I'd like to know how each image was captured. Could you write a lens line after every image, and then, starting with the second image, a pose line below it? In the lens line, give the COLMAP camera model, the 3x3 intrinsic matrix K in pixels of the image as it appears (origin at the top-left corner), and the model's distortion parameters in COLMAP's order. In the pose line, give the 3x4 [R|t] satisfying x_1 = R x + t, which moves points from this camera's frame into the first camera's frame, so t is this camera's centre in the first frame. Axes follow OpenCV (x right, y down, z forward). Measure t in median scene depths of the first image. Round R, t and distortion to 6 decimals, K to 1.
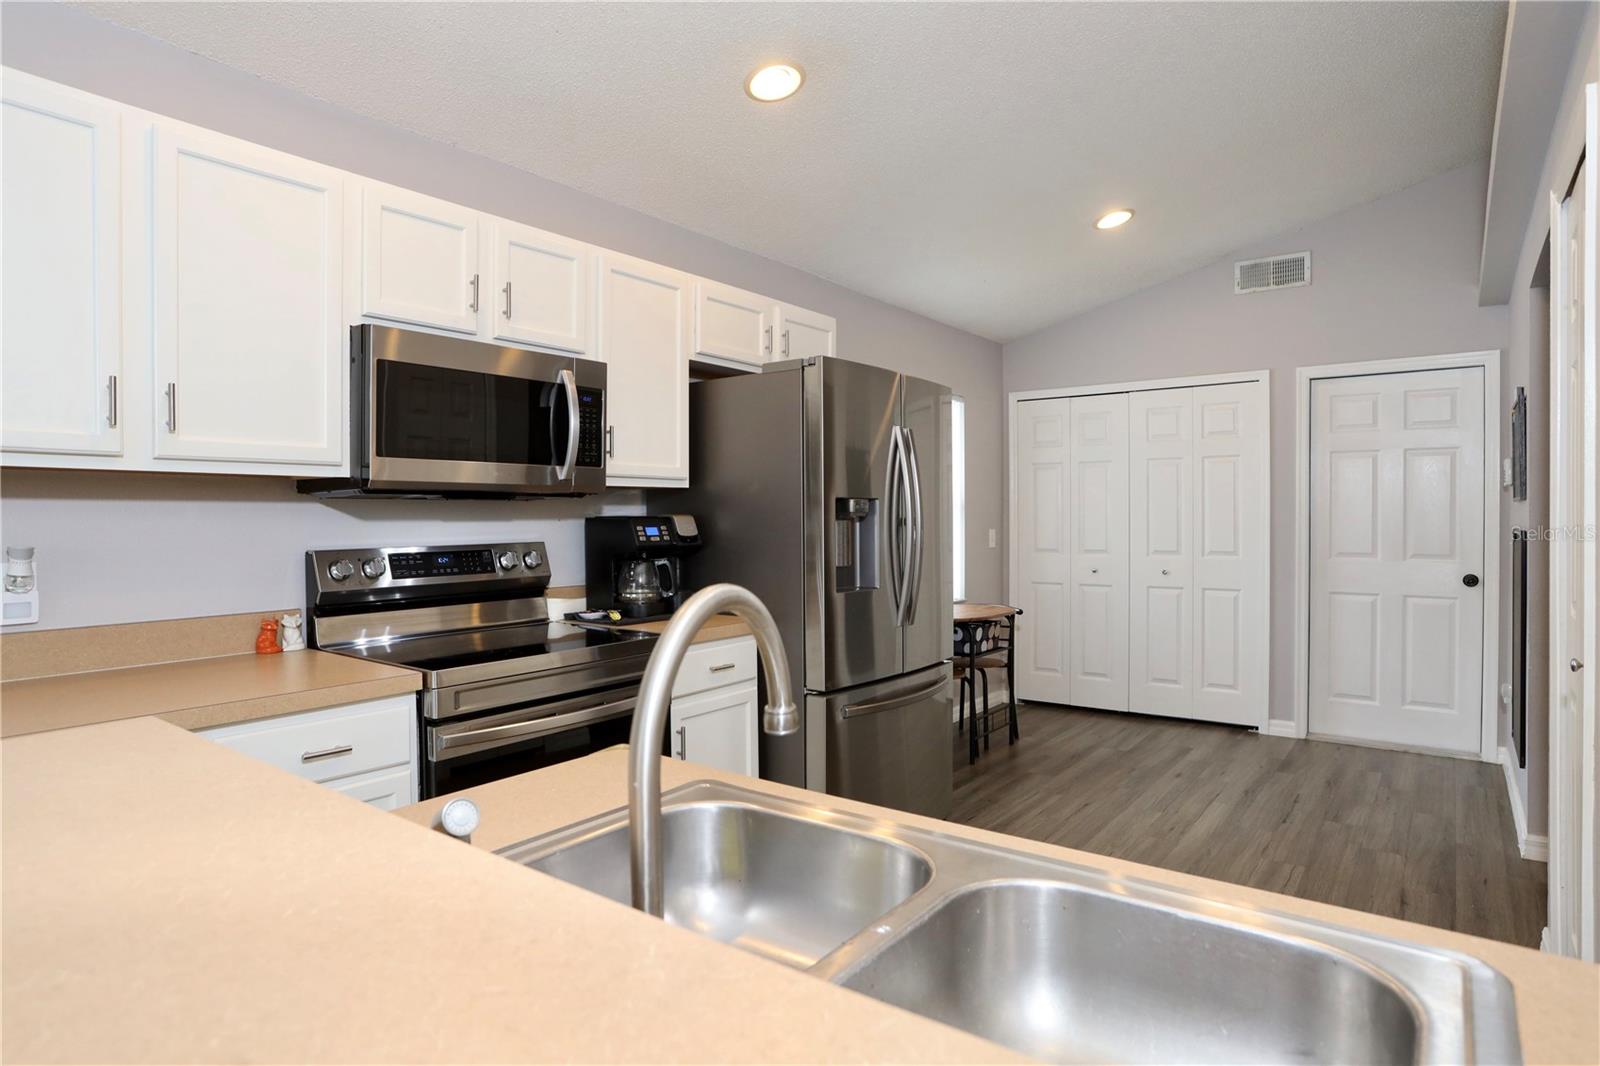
lens RADIAL K [[885.1, 0, 798.1], [0, 885.1, 525.9], [0, 0, 1]] dist [-0.071878, 0.049303]
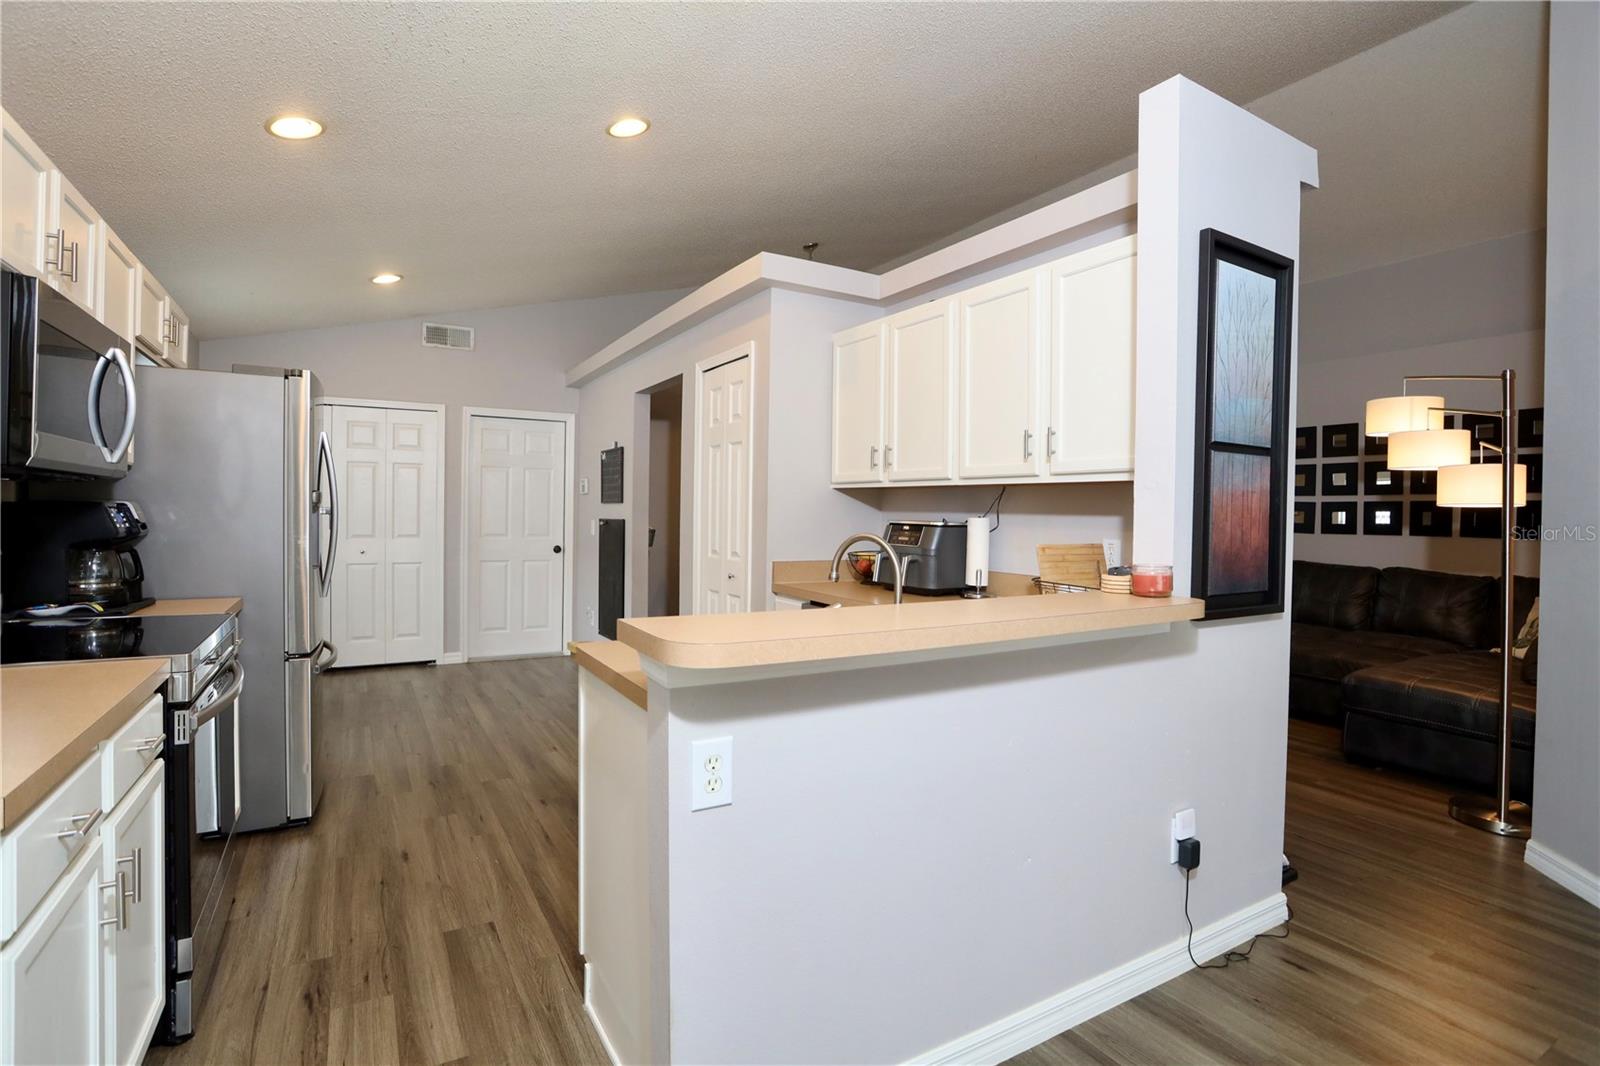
lens RADIAL K [[783.1, 0, 793.4], [0, 783.1, 522.5], [0, 0, 1]] dist [-0.082535, 0.043632]
pose [[0.390576, -0.001344, 0.920570, -0.404211], [-0.007502, 0.999961, 0.004643, 0.000673], [-0.920540, -0.008720, 0.390551, -0.007046]]
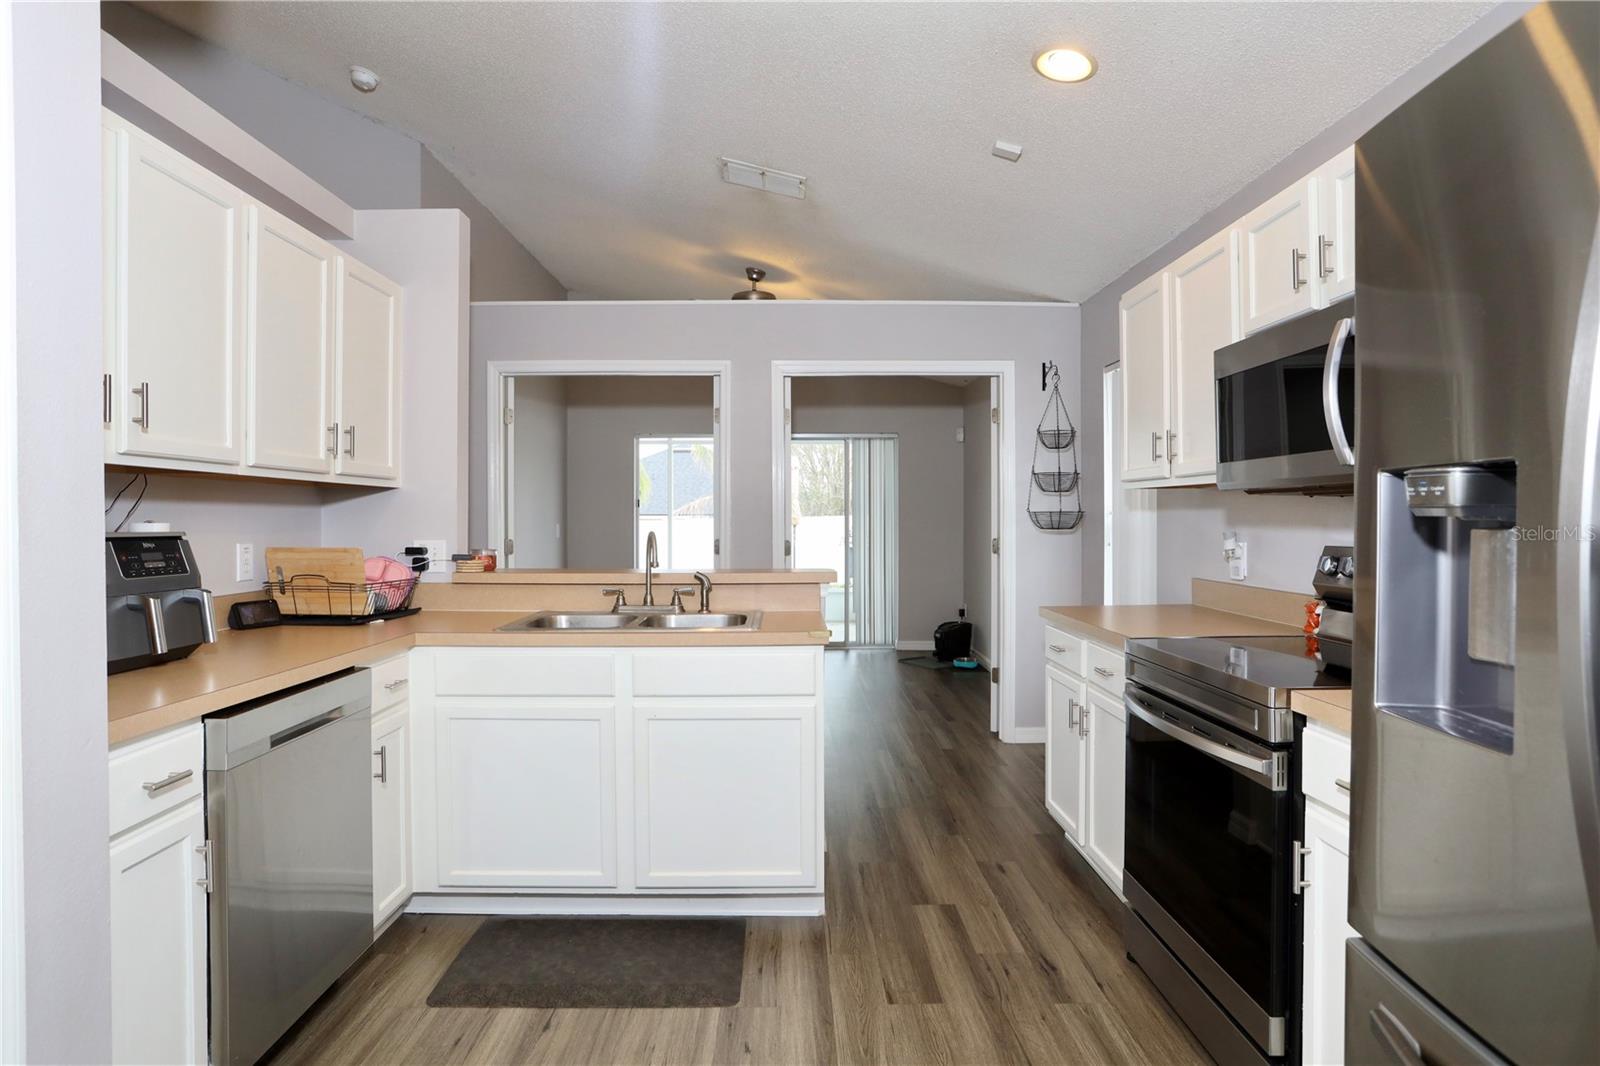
lens RADIAL K [[865.6, 0, 788.8], [0, 865.6, 523.9], [0, 0, 1]] dist [-0.074856, 0.046882]
pose [[-0.796233, 0.010560, -0.604897, 0.292154], [-0.000866, 0.999827, 0.018595, -0.008656], [0.604989, 0.015330, -0.796086, 0.692582]]
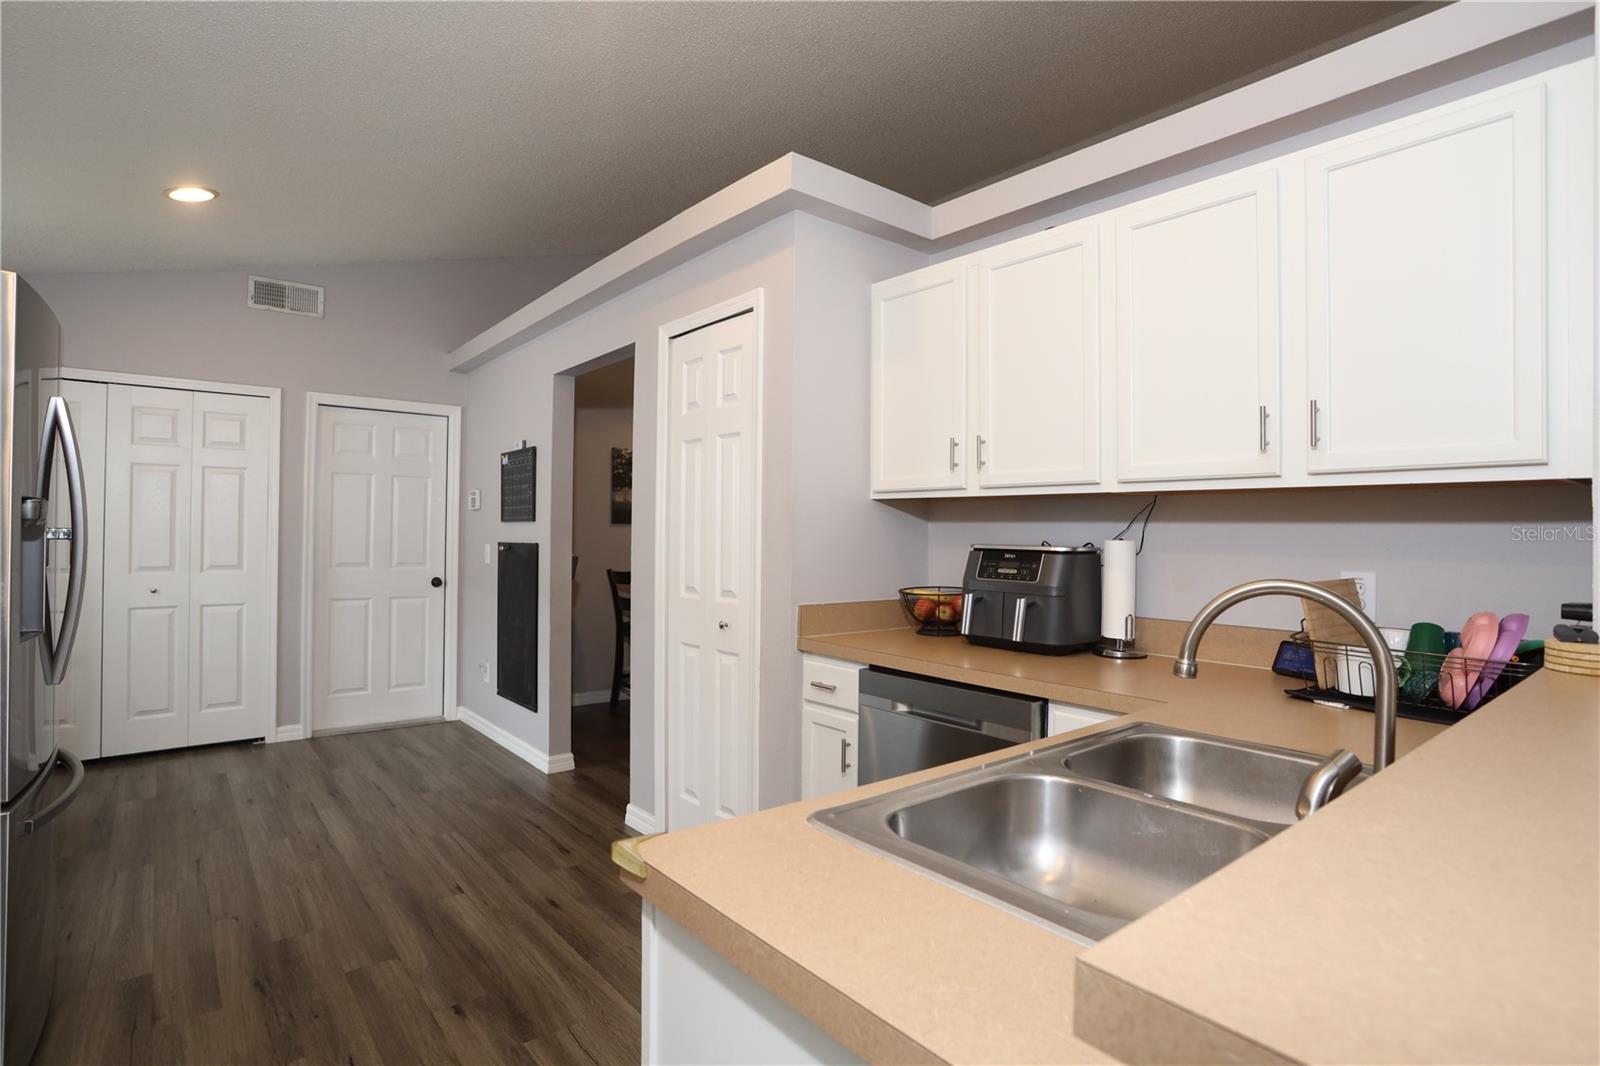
lens RADIAL K [[810.7, 0, 789.3], [0, 810.7, 522.0], [0, 0, 1]] dist [-0.070245, 0.034604]
pose [[0.246724, 0.020134, 0.968877, -0.230475], [-0.001515, 0.999791, -0.020390, -0.002480], [-0.969085, 0.003563, 0.246702, 0.189068]]
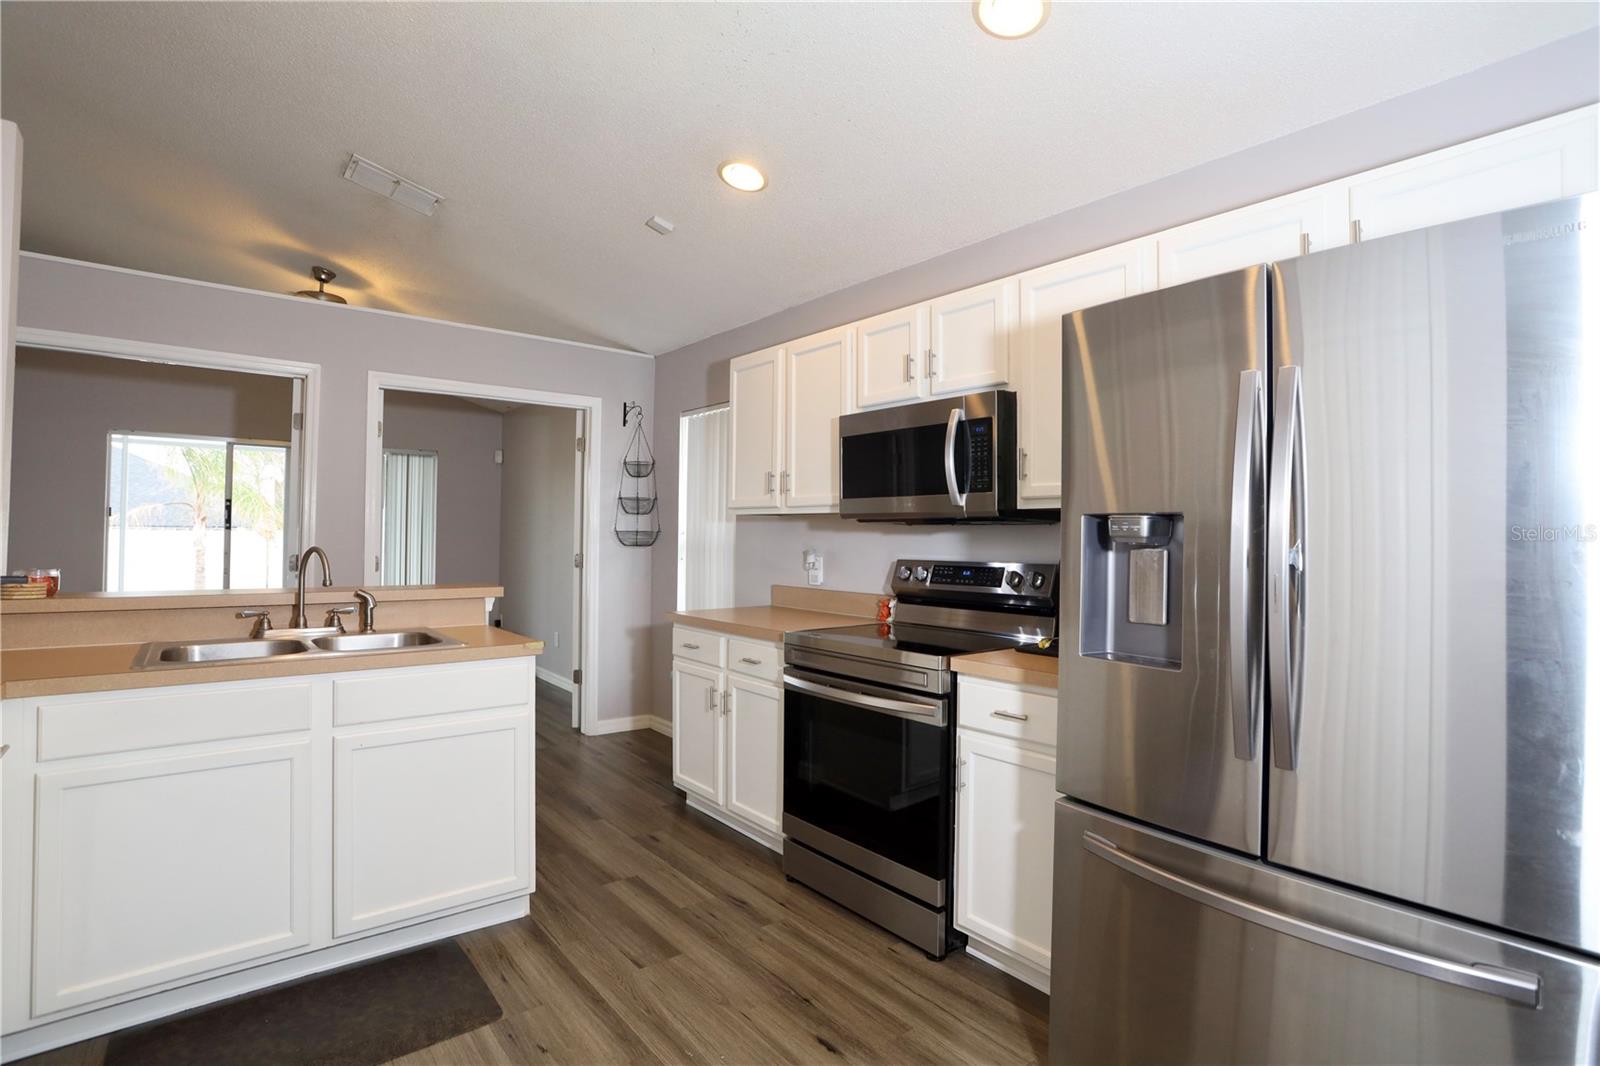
lens RADIAL K [[783.1, 0, 793.4], [0, 783.1, 522.5], [0, 0, 1]] dist [-0.082535, 0.043632]
pose [[-0.257546, -0.016262, -0.966129, 0.404175], [-0.020647, 0.999723, -0.011324, -0.008558], [0.966045, 0.017031, -0.257810, 0.568048]]
